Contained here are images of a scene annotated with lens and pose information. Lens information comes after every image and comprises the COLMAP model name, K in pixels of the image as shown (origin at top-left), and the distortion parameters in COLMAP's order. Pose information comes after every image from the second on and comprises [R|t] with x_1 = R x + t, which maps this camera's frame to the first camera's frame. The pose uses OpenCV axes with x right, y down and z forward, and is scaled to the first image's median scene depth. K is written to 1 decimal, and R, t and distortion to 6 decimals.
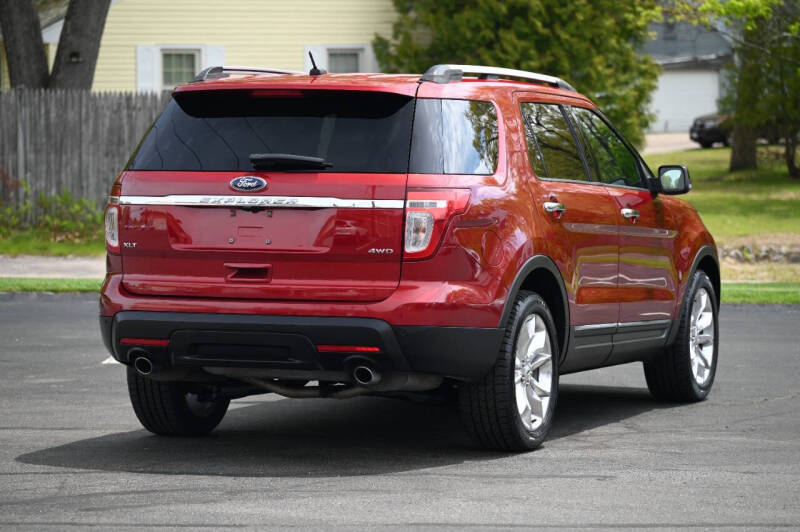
lens RADIAL K [[2778.6, 0, 400.0], [0, 2778.6, 266.0], [0, 0, 1]] dist [-0.010075, -2.483632]
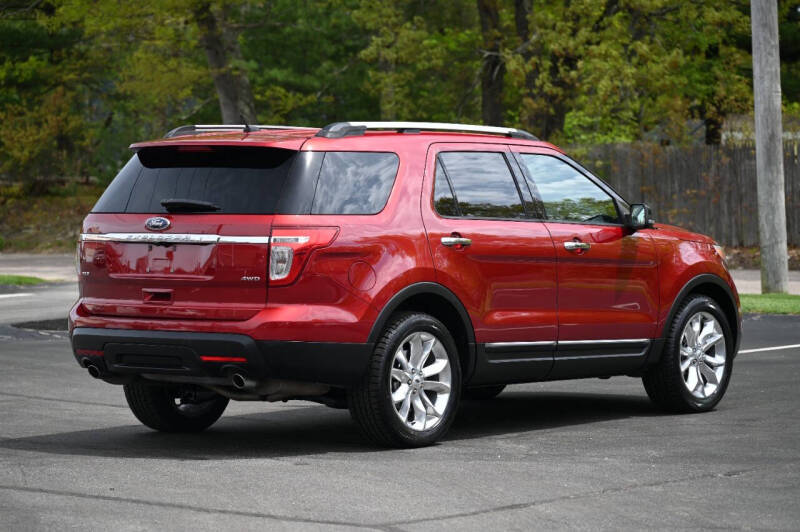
lens RADIAL K [[2778.6, 0, 400.0], [0, 2778.6, 266.0], [0, 0, 1]] dist [-0.010075, -2.483632]
pose [[0.960695, 0.000452, -0.277605, 0.381140], [-0.003059, 0.999955, -0.008956, -0.000229], [0.277589, 0.009454, 0.960654, -0.141465]]
